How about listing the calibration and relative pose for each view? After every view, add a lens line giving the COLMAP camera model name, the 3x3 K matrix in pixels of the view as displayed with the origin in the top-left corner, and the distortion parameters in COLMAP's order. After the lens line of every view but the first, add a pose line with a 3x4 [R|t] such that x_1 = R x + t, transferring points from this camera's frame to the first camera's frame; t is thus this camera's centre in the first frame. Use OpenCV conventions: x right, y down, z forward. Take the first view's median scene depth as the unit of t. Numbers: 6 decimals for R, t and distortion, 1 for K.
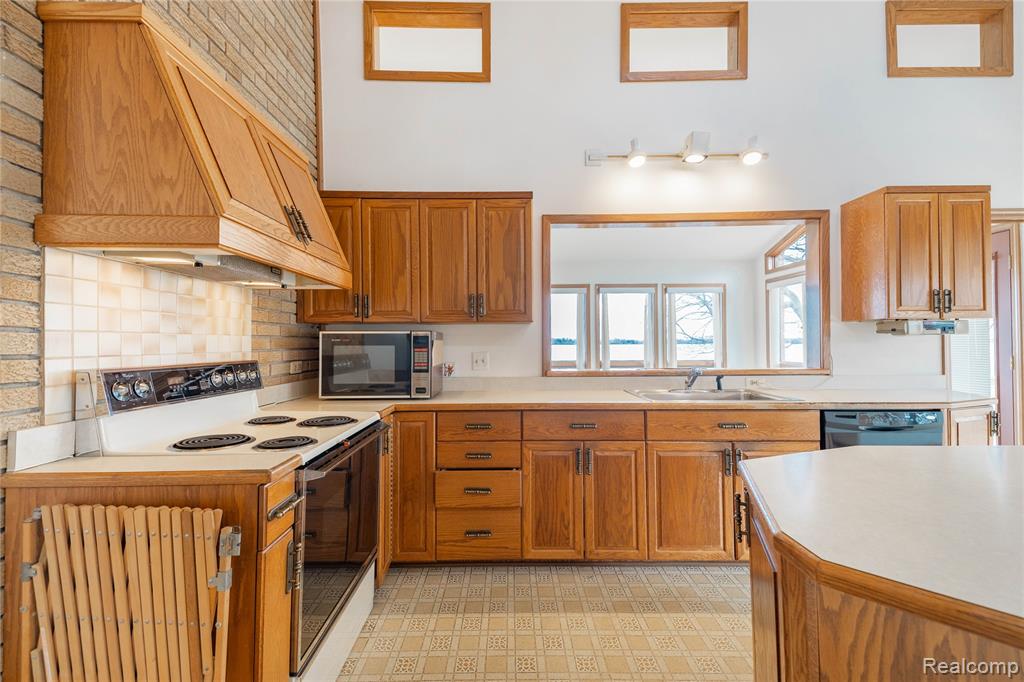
lens RADIAL K [[420.9, 0, 510.9], [0, 420.9, 338.1], [0, 0, 1]] dist [0.057400, -0.020277]
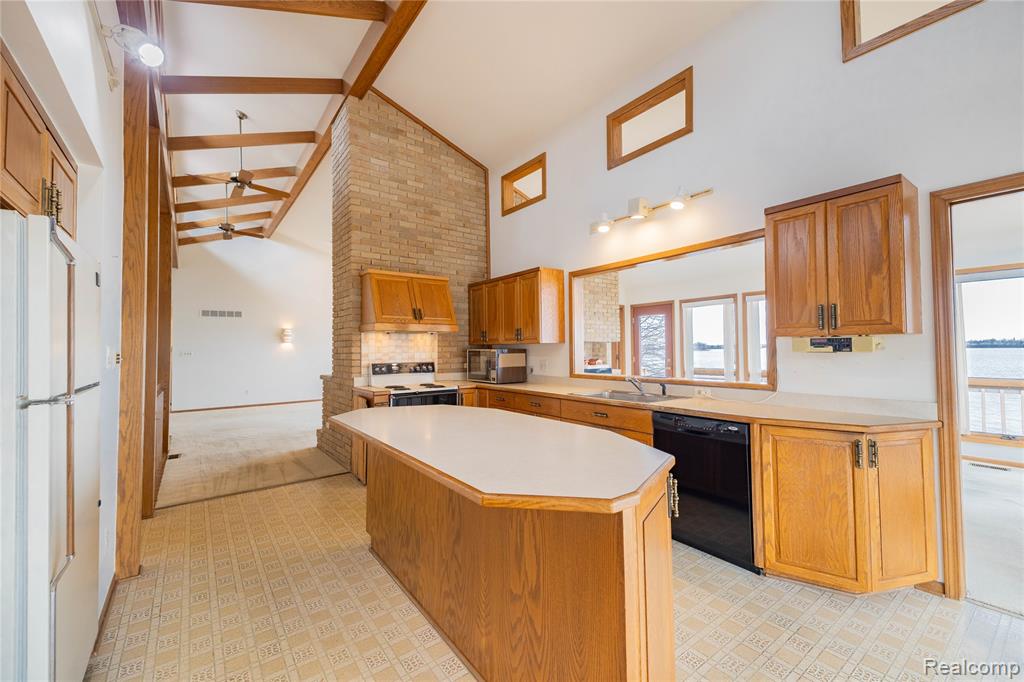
lens RADIAL K [[420.9, 0, 510.9], [0, 420.9, 338.1], [0, 0, 1]] dist [0.057400, -0.020277]
pose [[0.590984, -0.022522, -0.806369, 1.500590], [0.015145, 0.999744, -0.016823, -0.036352], [0.806541, -0.002271, 0.591174, -0.101685]]
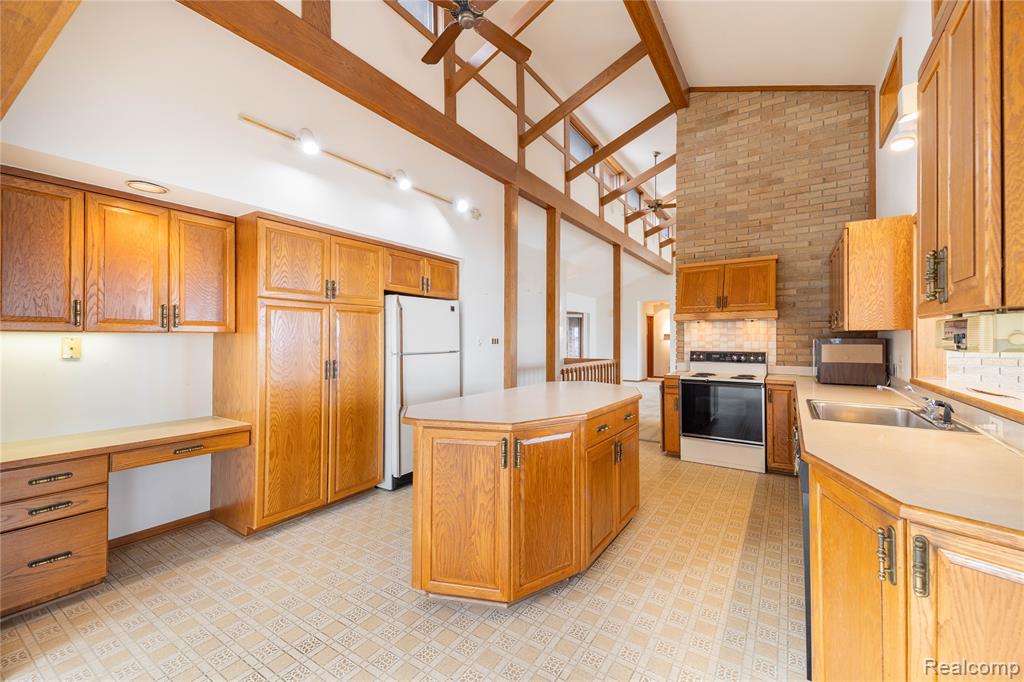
lens RADIAL K [[420.9, 0, 510.9], [0, 420.9, 338.1], [0, 0, 1]] dist [0.057400, -0.020277]
pose [[-0.556922, 0.003773, -0.830556, 1.814437], [0.016062, 0.999852, -0.006229, -0.026242], [0.830409, -0.016810, -0.556900, 1.005689]]
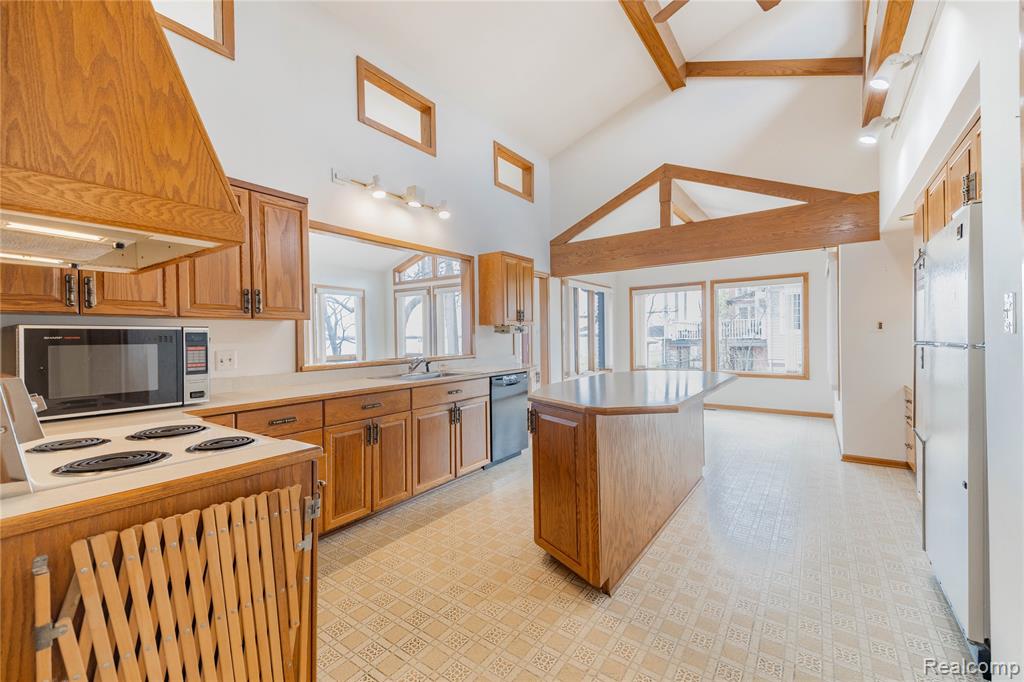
lens RADIAL K [[420.9, 0, 510.9], [0, 420.9, 338.1], [0, 0, 1]] dist [0.057400, -0.020277]
pose [[0.586077, -0.005119, 0.810239, -0.596468], [-0.000257, 0.999979, 0.006504, 0.000379], [-0.810255, -0.004020, 0.586063, -0.058026]]
